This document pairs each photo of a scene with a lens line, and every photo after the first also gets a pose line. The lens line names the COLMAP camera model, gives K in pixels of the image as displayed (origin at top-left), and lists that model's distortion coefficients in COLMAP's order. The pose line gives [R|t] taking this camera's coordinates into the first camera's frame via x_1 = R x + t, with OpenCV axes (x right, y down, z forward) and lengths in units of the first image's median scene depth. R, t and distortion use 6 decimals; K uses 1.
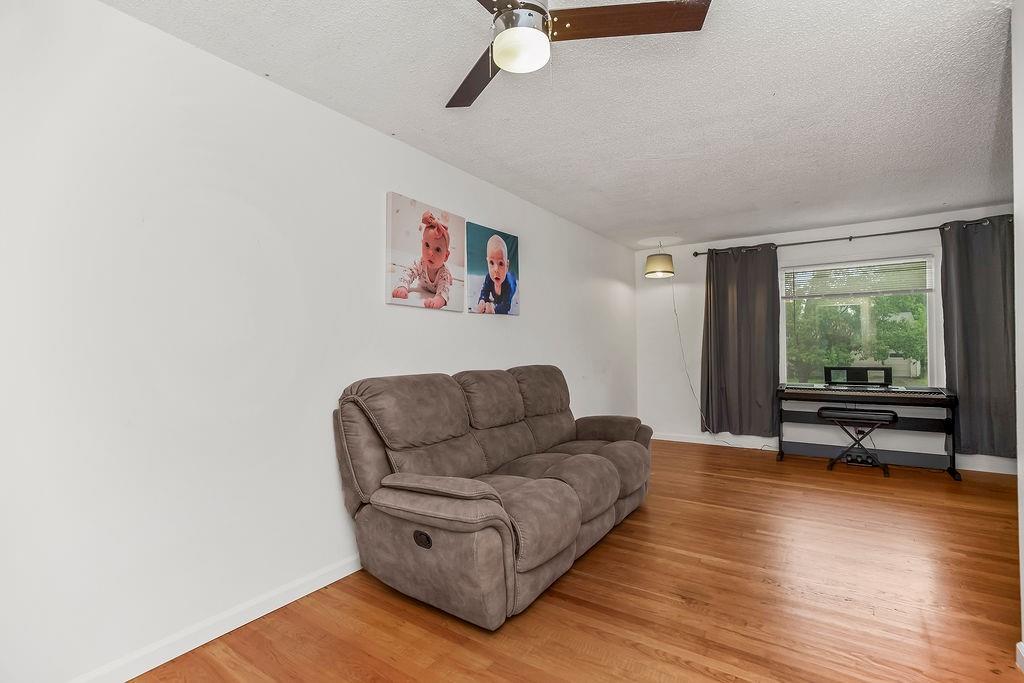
lens RADIAL K [[479.6, 0, 510.1], [0, 479.6, 338.2], [0, 0, 1]] dist [-0.001814, 0.000412]
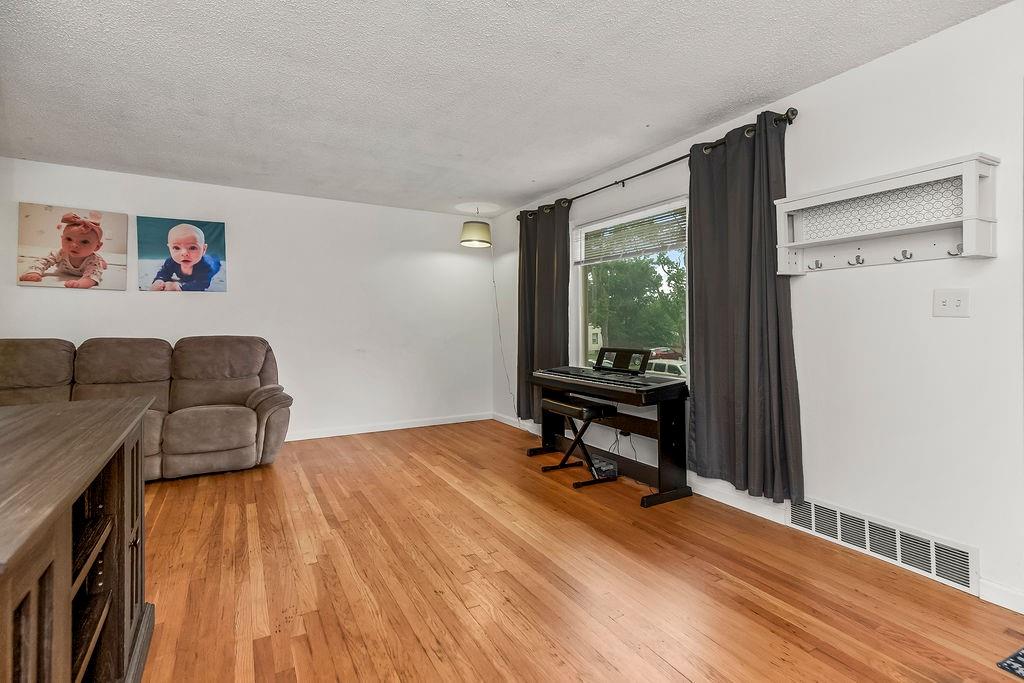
lens RADIAL K [[479.6, 0, 510.1], [0, 479.6, 338.2], [0, 0, 1]] dist [-0.001814, 0.000412]
pose [[0.901337, 0.018199, -0.432736, 1.269724], [0.000499, 0.999073, 0.043056, 0.015509], [0.433118, -0.039023, 0.900492, 0.293162]]
